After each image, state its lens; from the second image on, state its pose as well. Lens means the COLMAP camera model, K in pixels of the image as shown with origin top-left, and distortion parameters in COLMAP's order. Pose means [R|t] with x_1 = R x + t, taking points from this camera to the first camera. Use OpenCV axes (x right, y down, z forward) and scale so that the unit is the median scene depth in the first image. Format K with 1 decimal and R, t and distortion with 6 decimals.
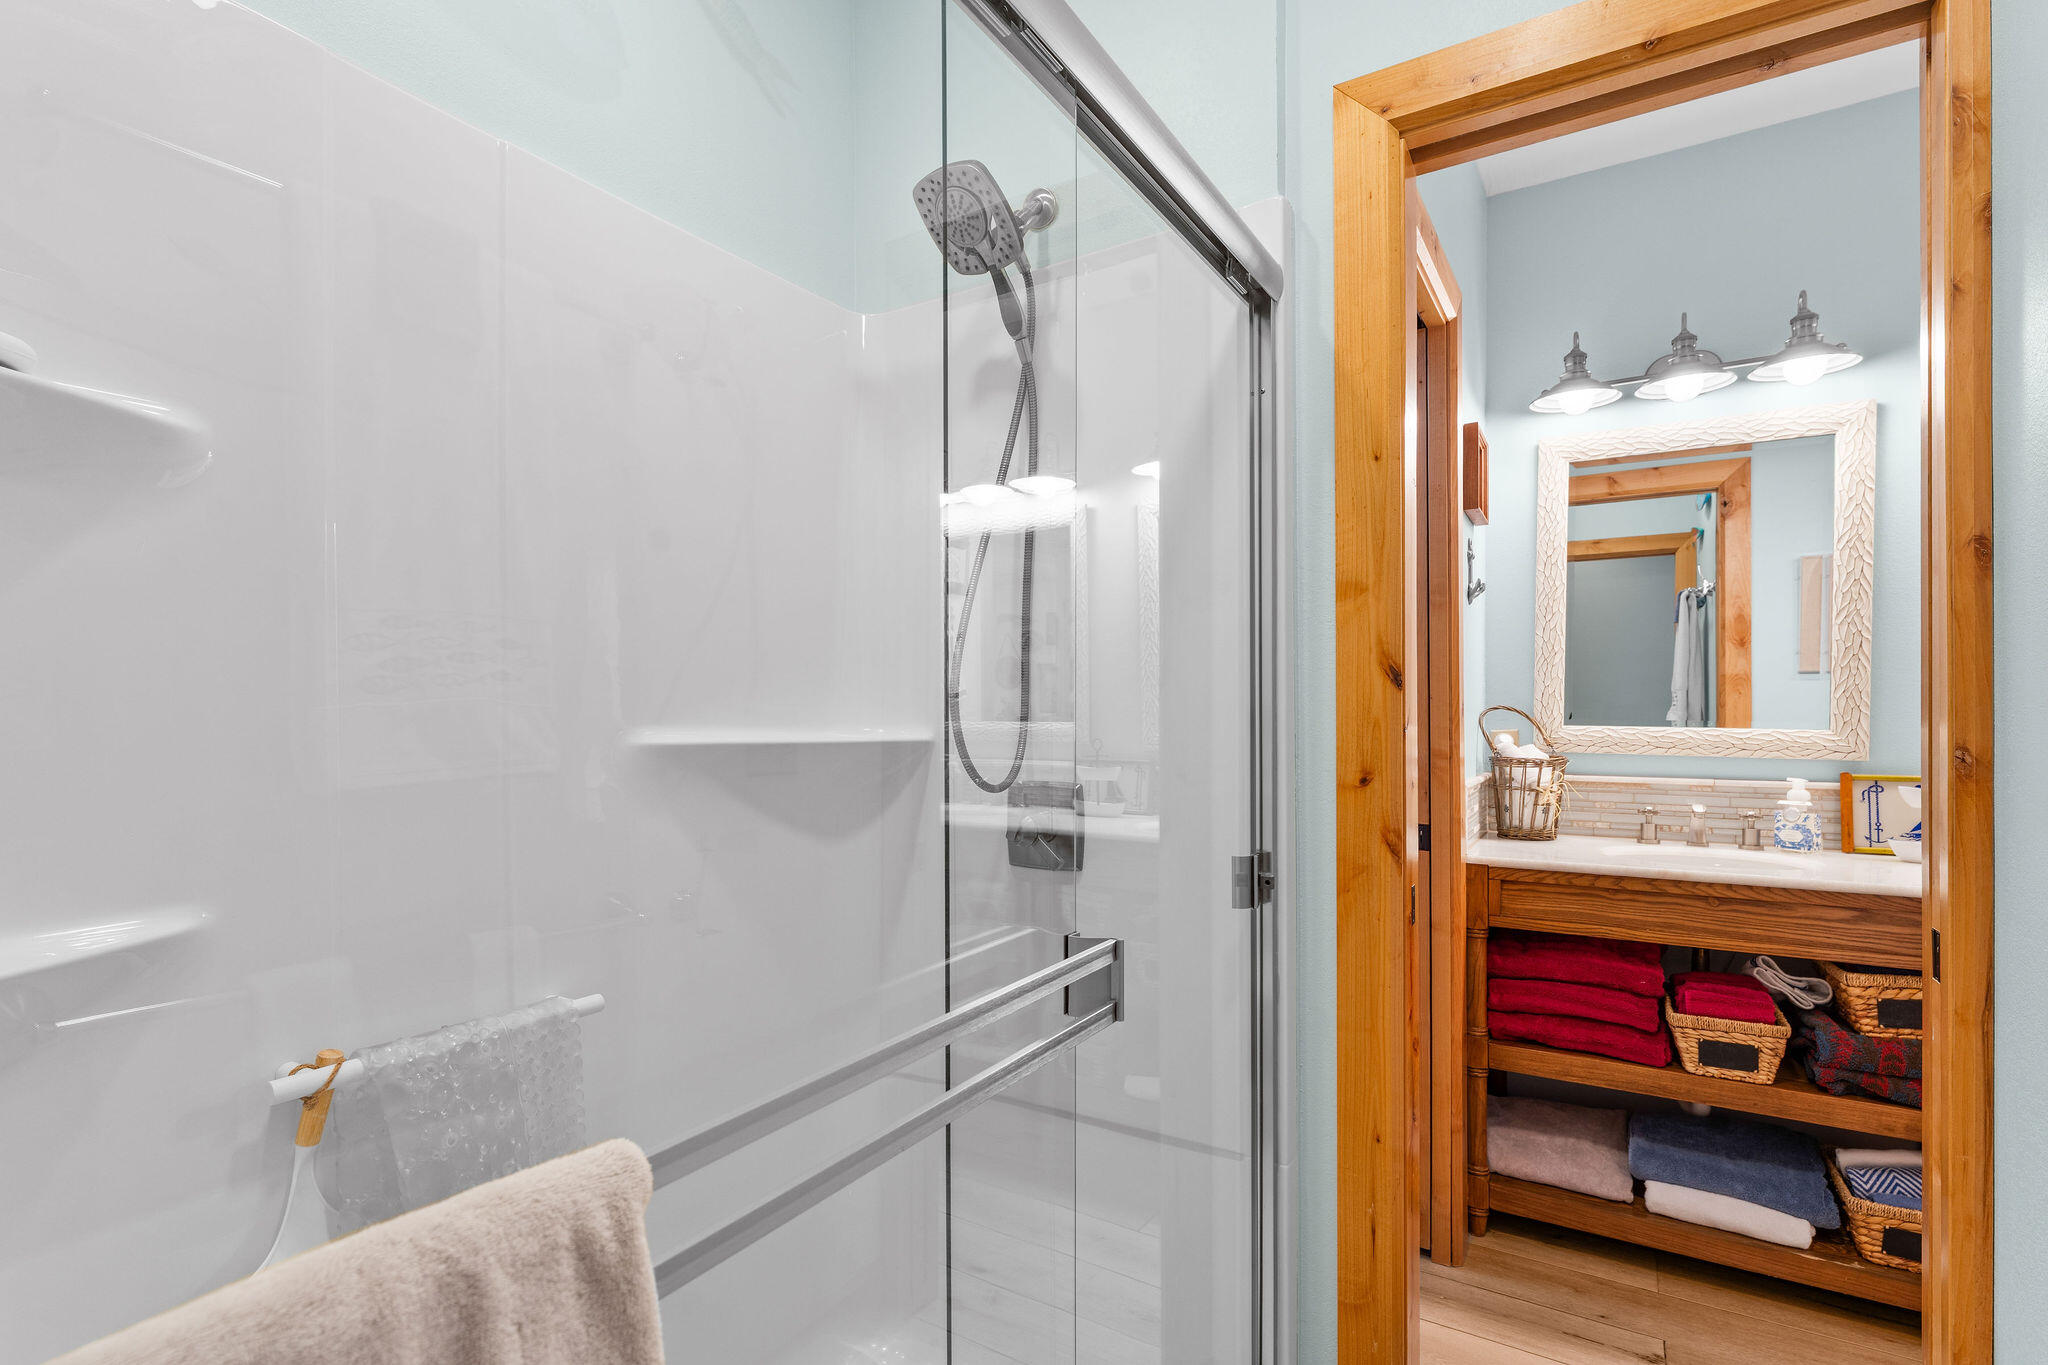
lens RADIAL K [[983.8, 0, 1016.8], [0, 983.8, 694.0], [0, 0, 1]] dist [0.006398, -0.000922]
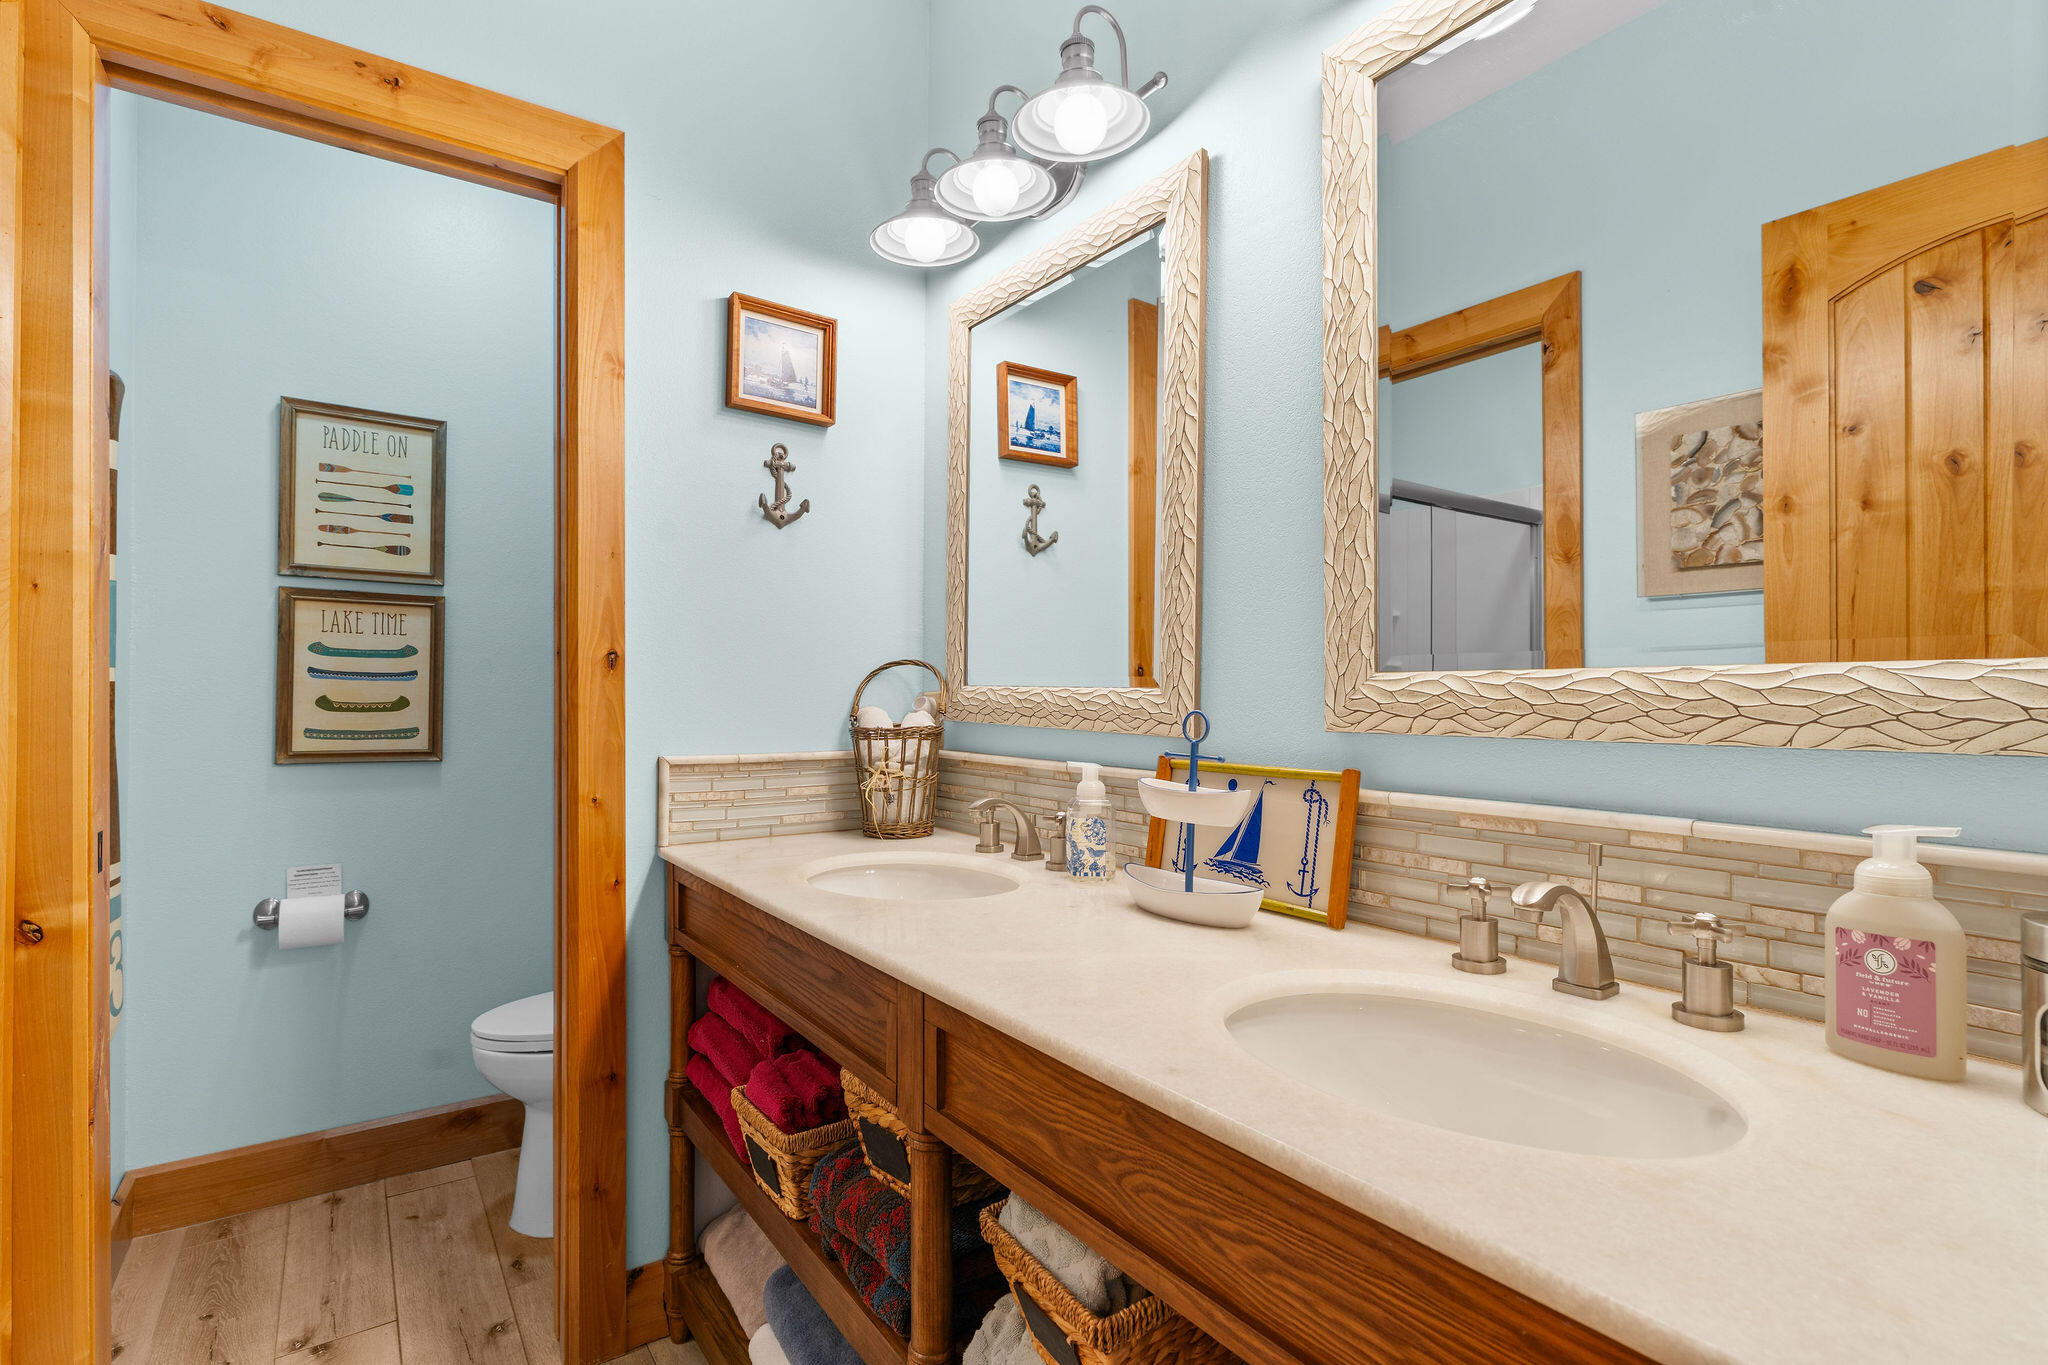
lens RADIAL K [[983.8, 0, 1026.4], [0, 983.8, 686.8], [0, 0, 1]] dist [0.006398, -0.000922]
pose [[0.919109, -0.014793, -0.393727, 0.923285], [0.023000, 0.999605, 0.016135, 0.022257], [0.393333, -0.023885, 0.919086, 0.354544]]
